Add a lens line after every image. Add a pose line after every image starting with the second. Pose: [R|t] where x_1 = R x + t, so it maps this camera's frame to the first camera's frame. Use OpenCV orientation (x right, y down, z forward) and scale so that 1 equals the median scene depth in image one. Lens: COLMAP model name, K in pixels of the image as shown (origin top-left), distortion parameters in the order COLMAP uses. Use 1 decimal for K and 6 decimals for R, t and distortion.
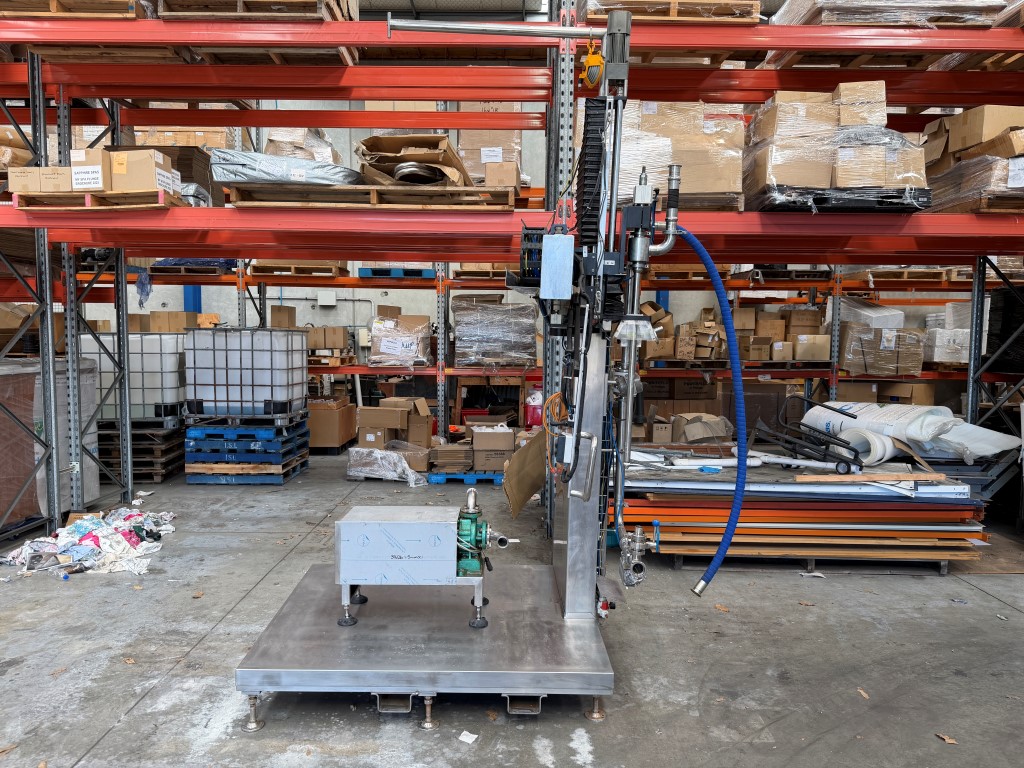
lens RADIAL K [[725.4, 0, 520.4], [0, 725.4, 376.3], [0, 0, 1]] dist [0.049513, -0.054696]
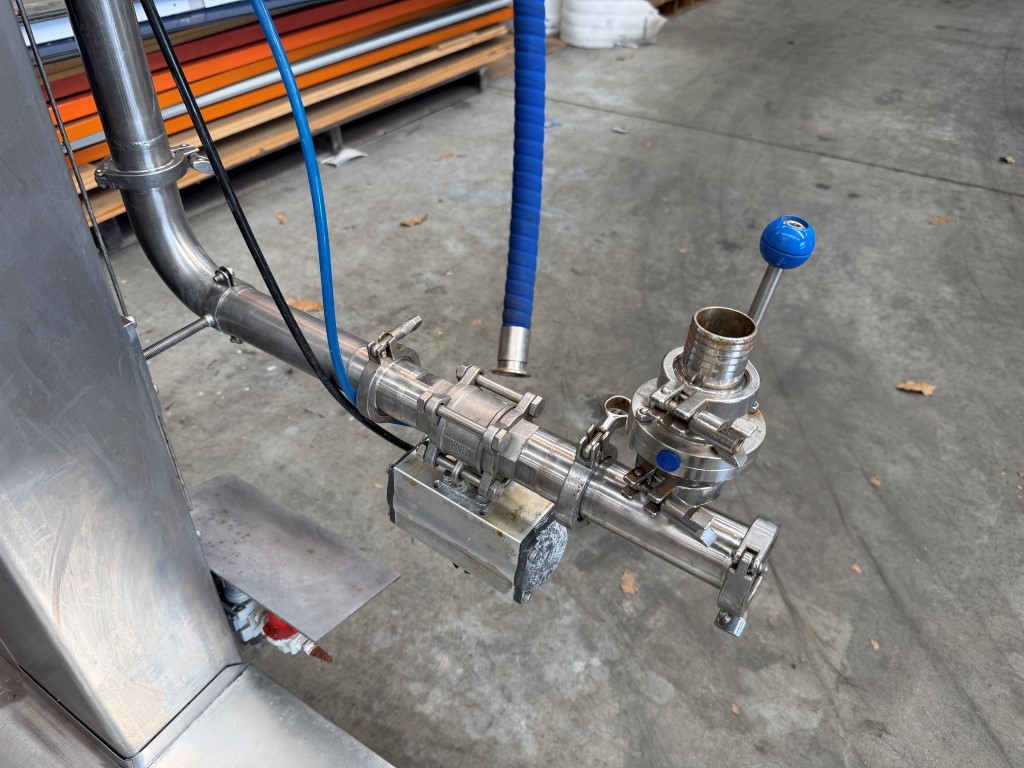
lens RADIAL K [[725.4, 0, 520.4], [0, 725.4, 376.3], [0, 0, 1]] dist [0.049513, -0.054696]
pose [[0.549253, -0.533237, 0.643412, 0.032540], [0.054685, 0.791234, 0.609064, 0.073810], [-0.833865, -0.299345, 0.463748, 0.572733]]
